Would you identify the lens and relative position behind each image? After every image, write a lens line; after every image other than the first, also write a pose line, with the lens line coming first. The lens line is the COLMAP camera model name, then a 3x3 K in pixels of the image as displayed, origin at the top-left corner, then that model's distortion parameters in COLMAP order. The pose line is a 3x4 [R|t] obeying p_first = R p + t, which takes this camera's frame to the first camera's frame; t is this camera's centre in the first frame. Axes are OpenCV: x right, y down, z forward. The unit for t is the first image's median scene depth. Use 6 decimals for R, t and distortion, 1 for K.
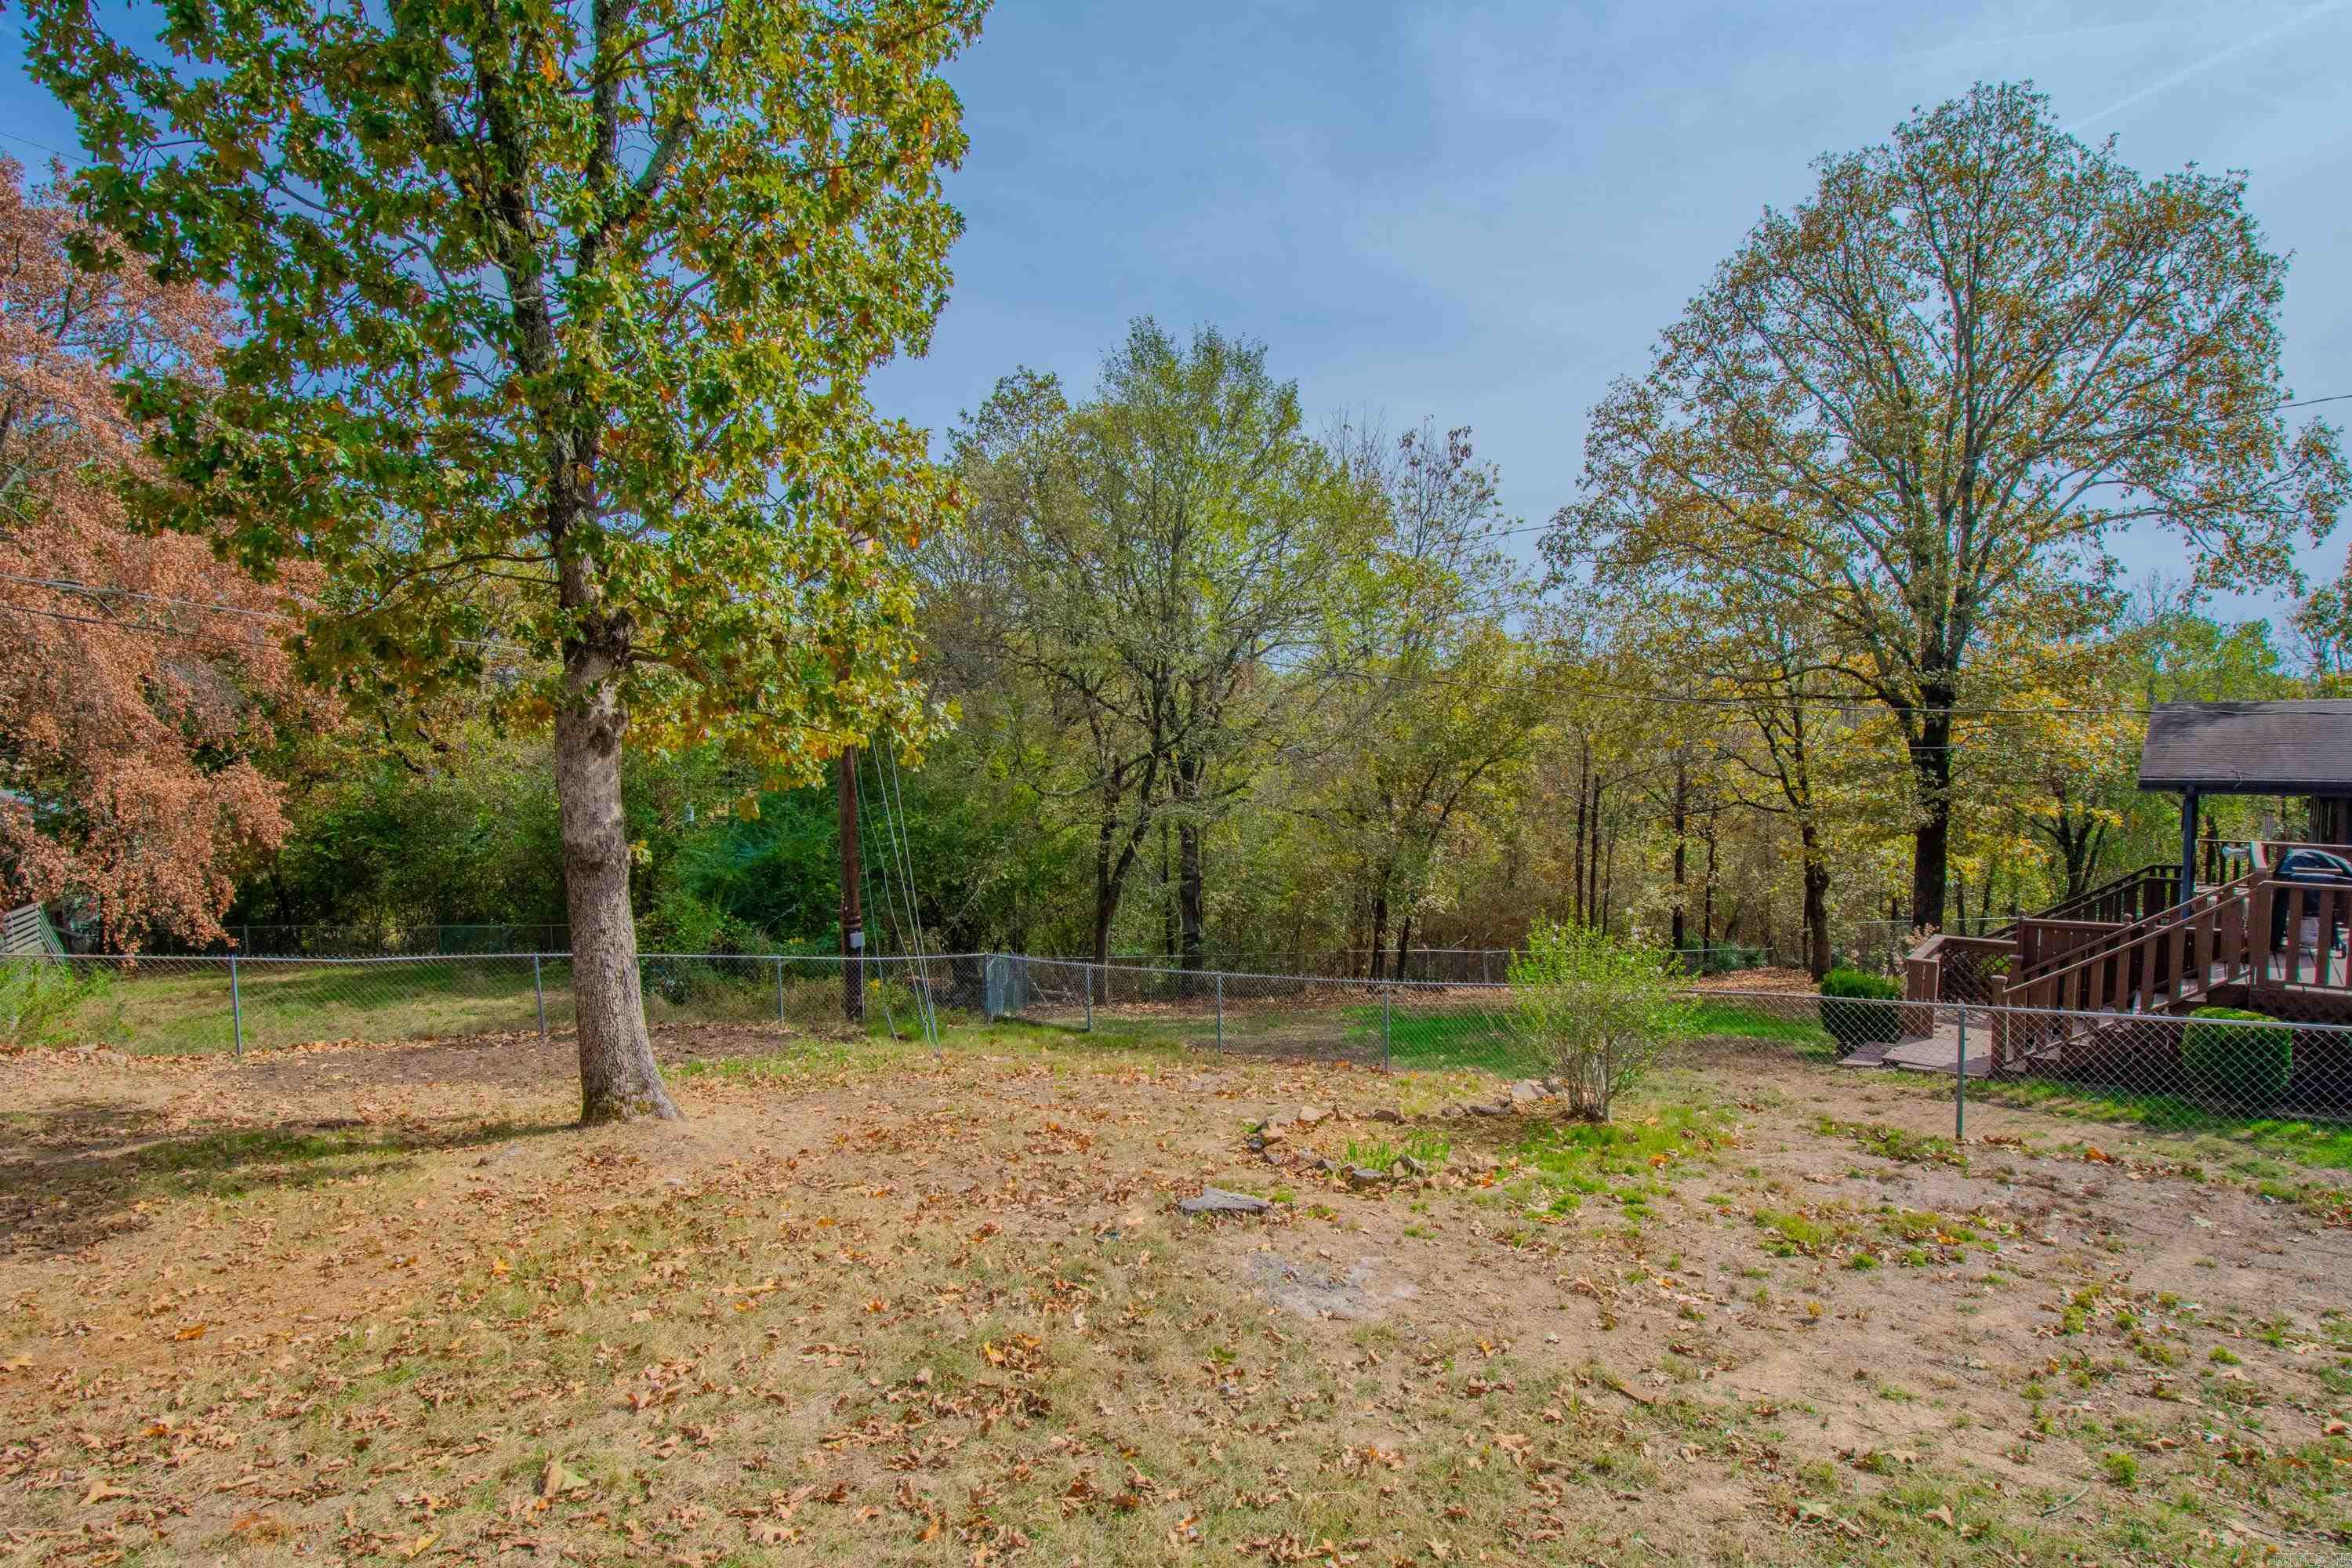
lens RADIAL K [[1145.1, 0, 1200.1], [0, 1145.1, 822.5], [0, 0, 1]] dist [0.014847, -0.022069]
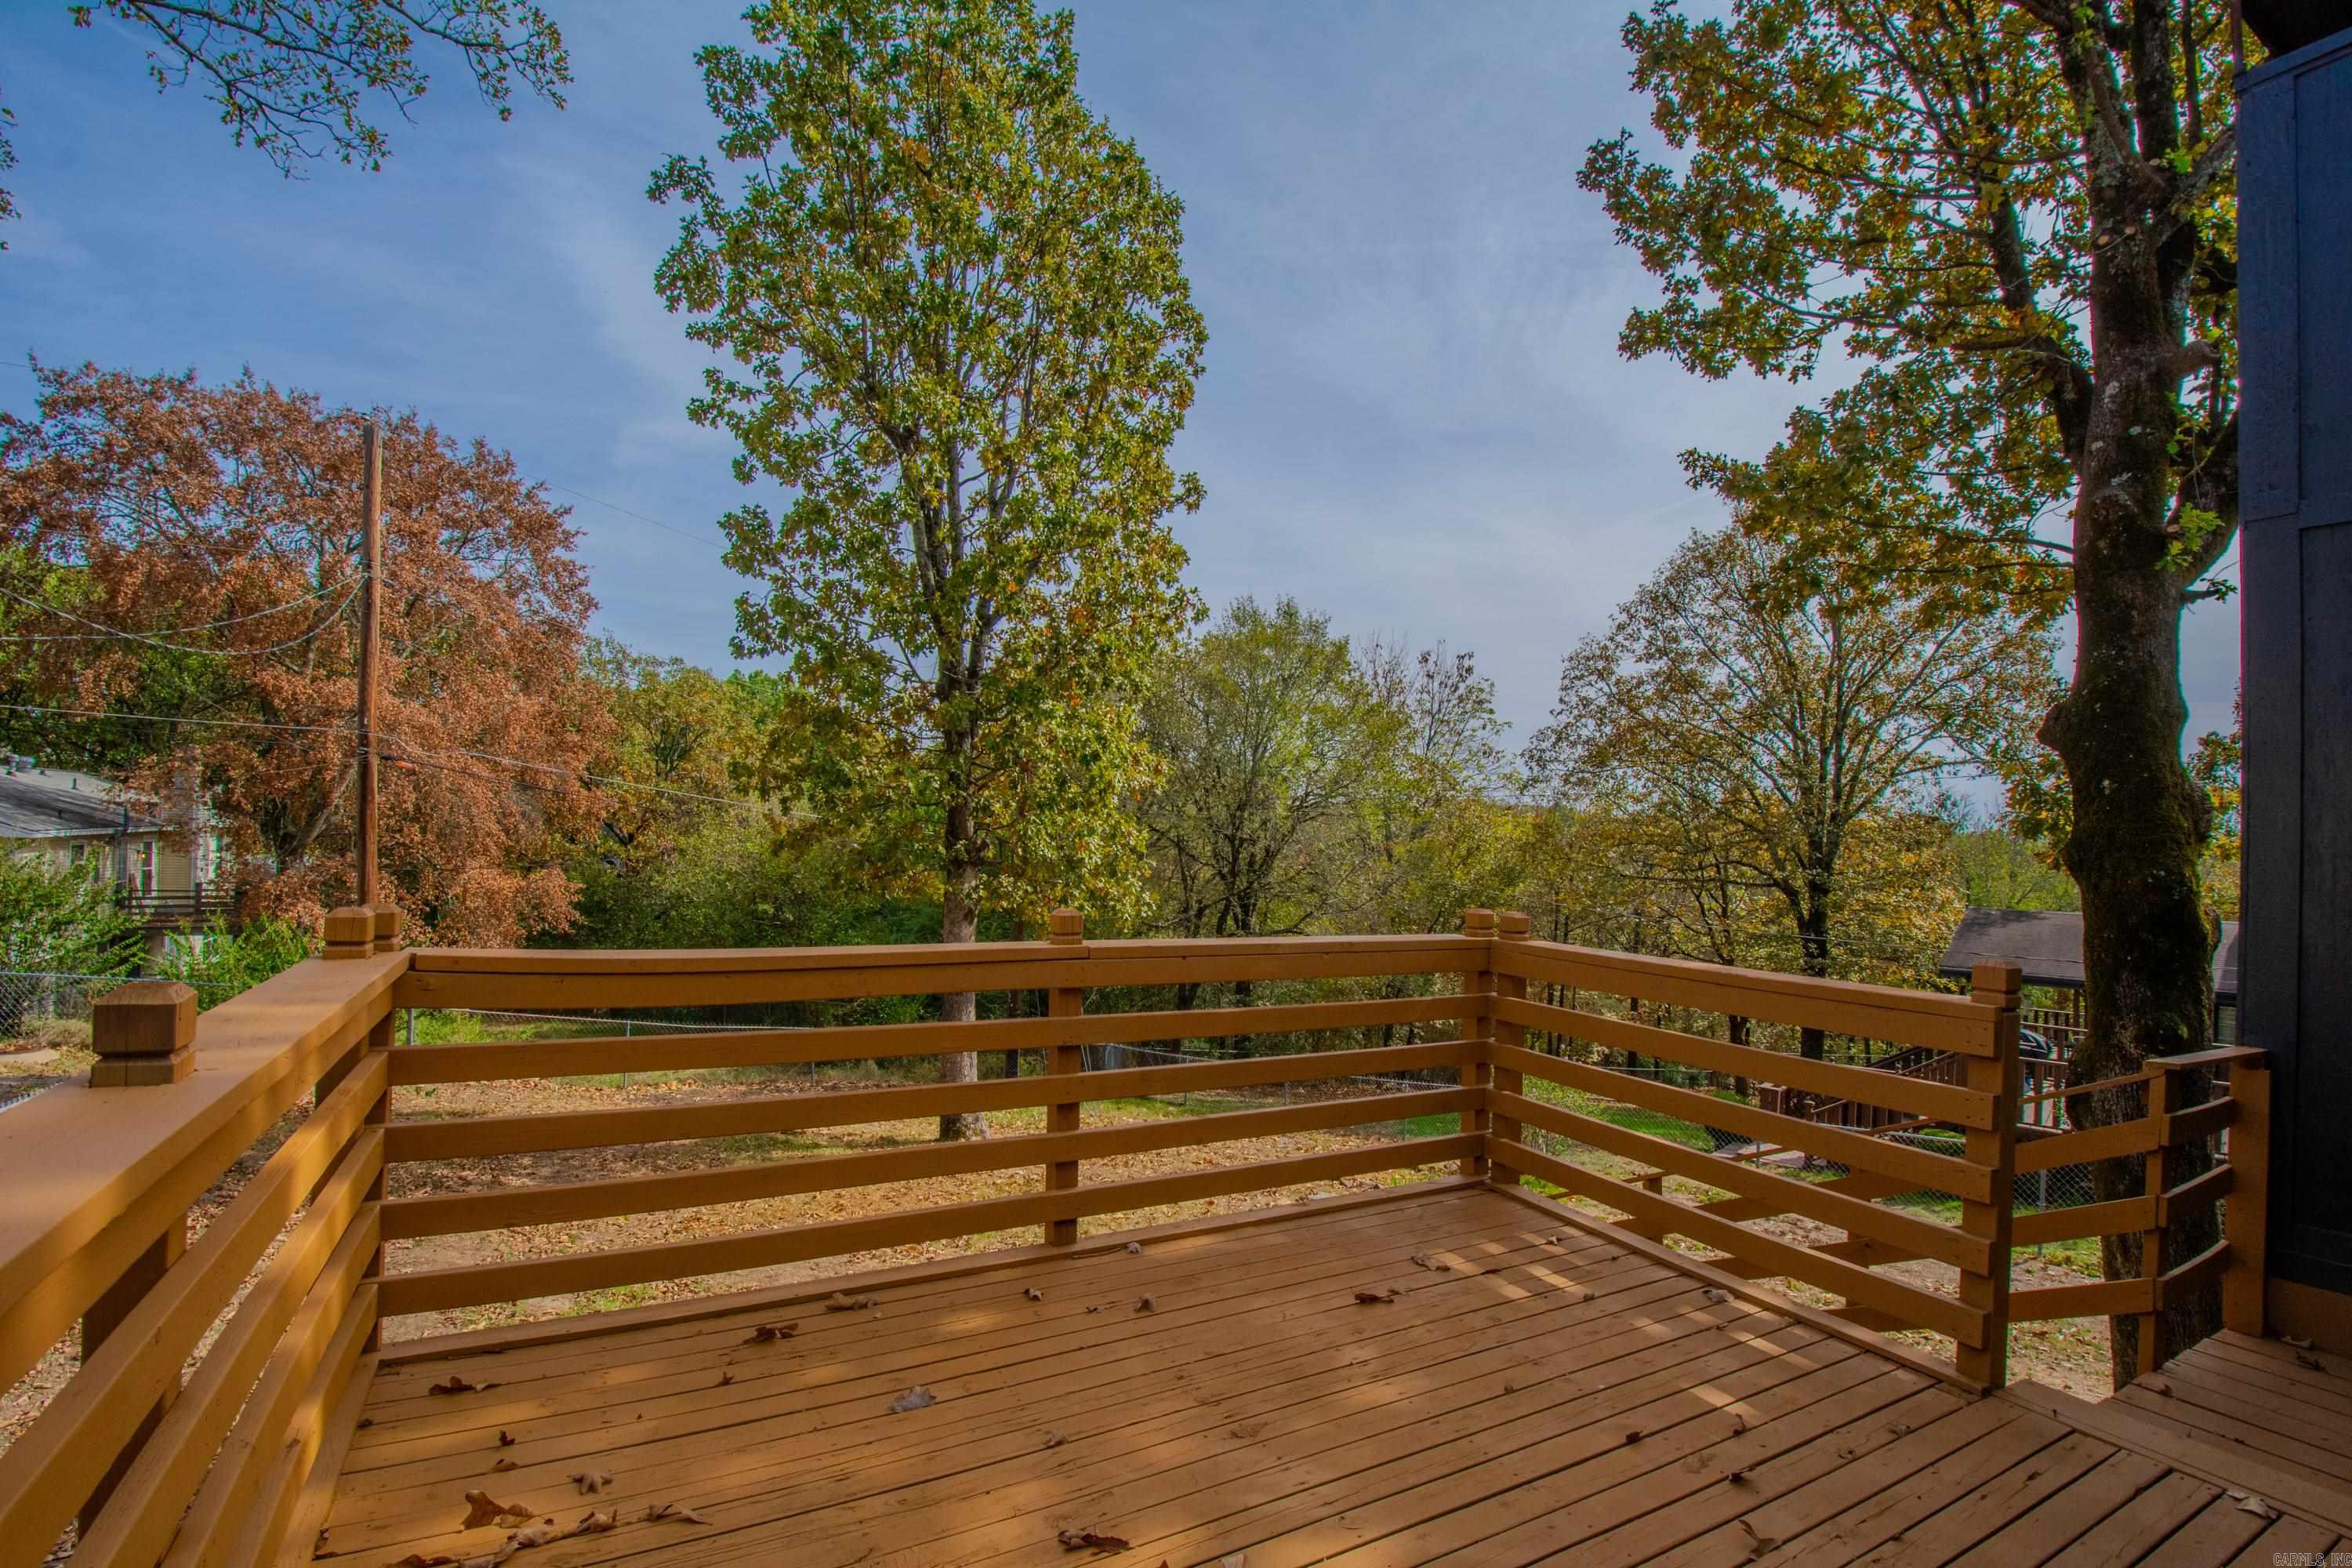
lens RADIAL K [[1068.7, 0, 1194.2], [0, 1068.7, 831.3], [0, 0, 1]] dist [0.016060, -0.022654]
pose [[0.998477, 0.053053, -0.015166, -0.098155], [-0.054082, 0.995463, -0.078286, -0.054930], [0.010944, 0.078987, 0.996816, -0.375670]]
